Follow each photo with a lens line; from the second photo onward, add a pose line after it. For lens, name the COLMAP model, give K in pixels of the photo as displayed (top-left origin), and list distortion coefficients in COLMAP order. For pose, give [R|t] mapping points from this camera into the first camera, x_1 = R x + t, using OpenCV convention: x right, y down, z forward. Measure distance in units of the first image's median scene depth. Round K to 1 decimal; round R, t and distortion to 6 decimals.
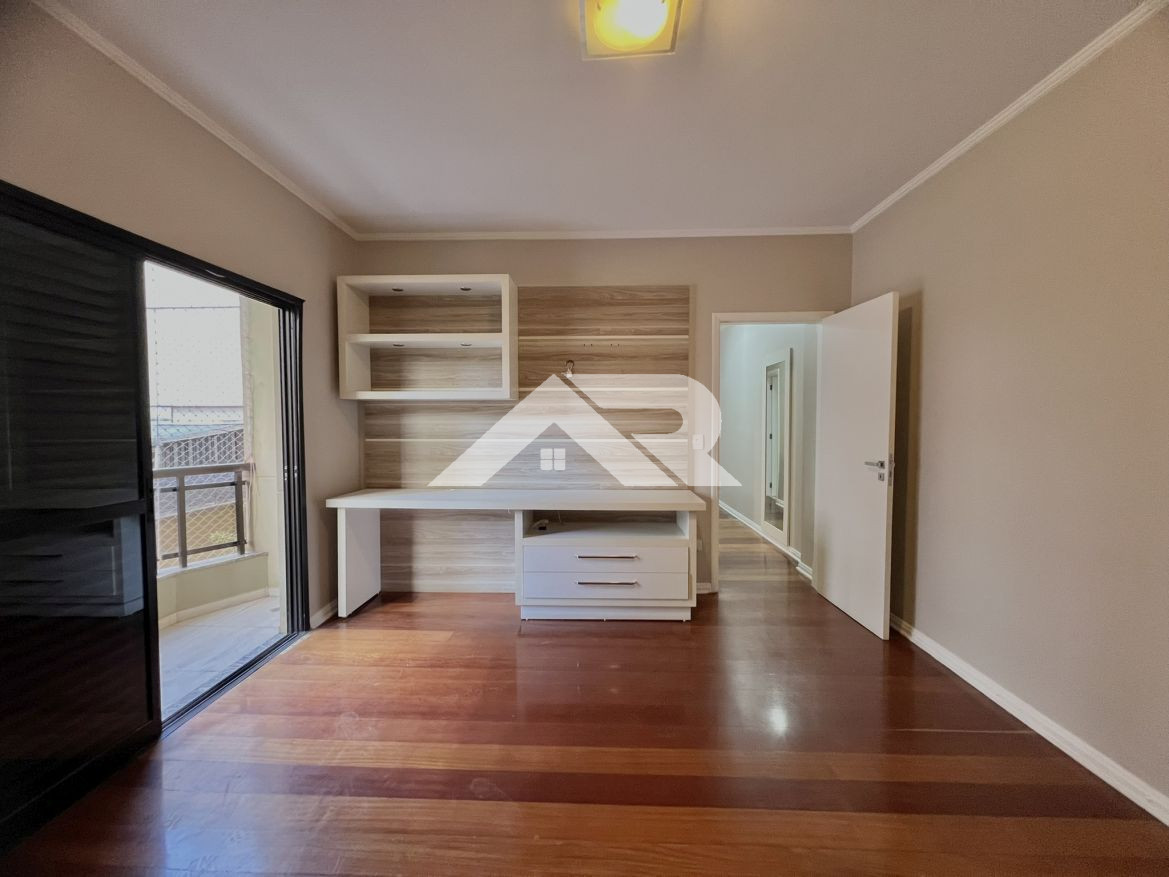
lens RADIAL K [[465.7, 0, 586.6], [0, 465.7, 433.3], [0, 0, 1]] dist [-0.000053, -0.000166]
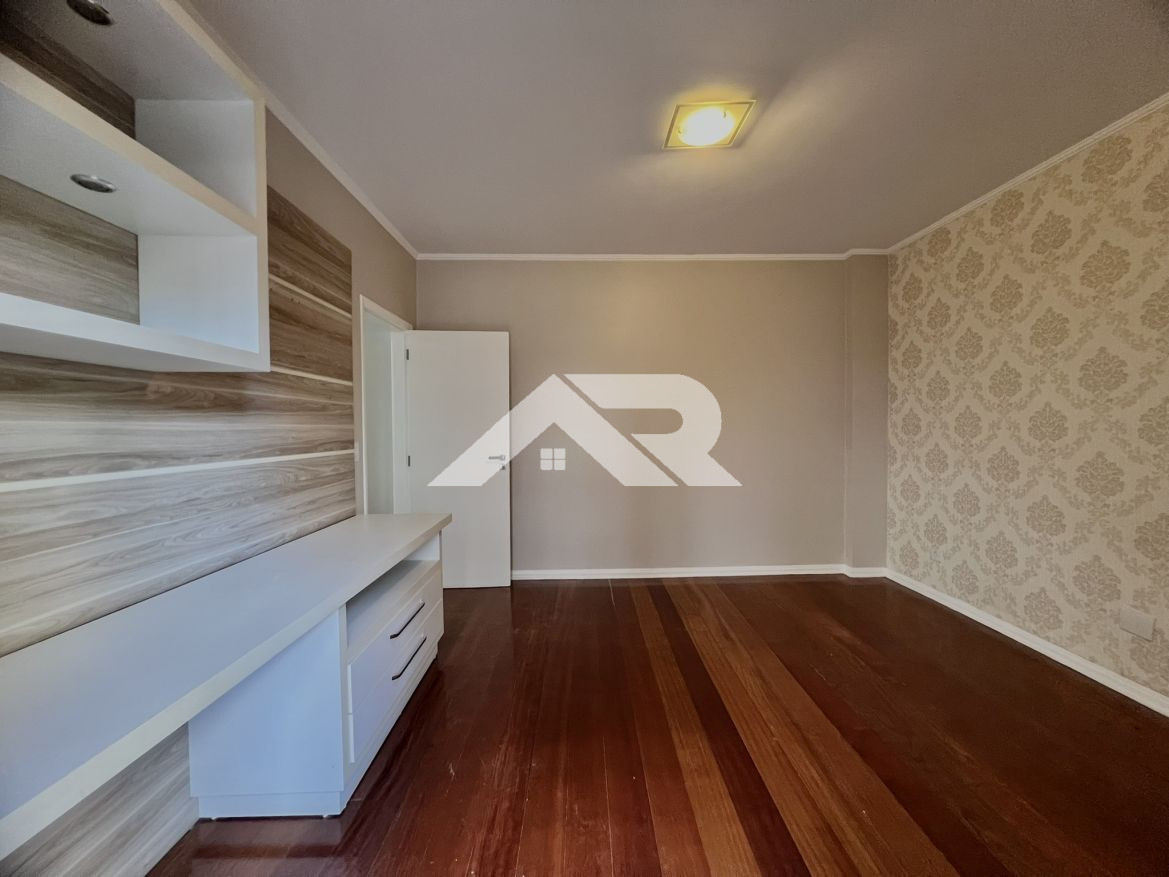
lens RADIAL K [[465.7, 0, 586.6], [0, 465.7, 433.3], [0, 0, 1]] dist [-0.000053, -0.000166]
pose [[-0.058140, -0.011041, 0.998247, -0.576219], [0.032892, 0.999375, 0.012970, -0.011293], [-0.997766, 0.033589, -0.057741, 0.658172]]
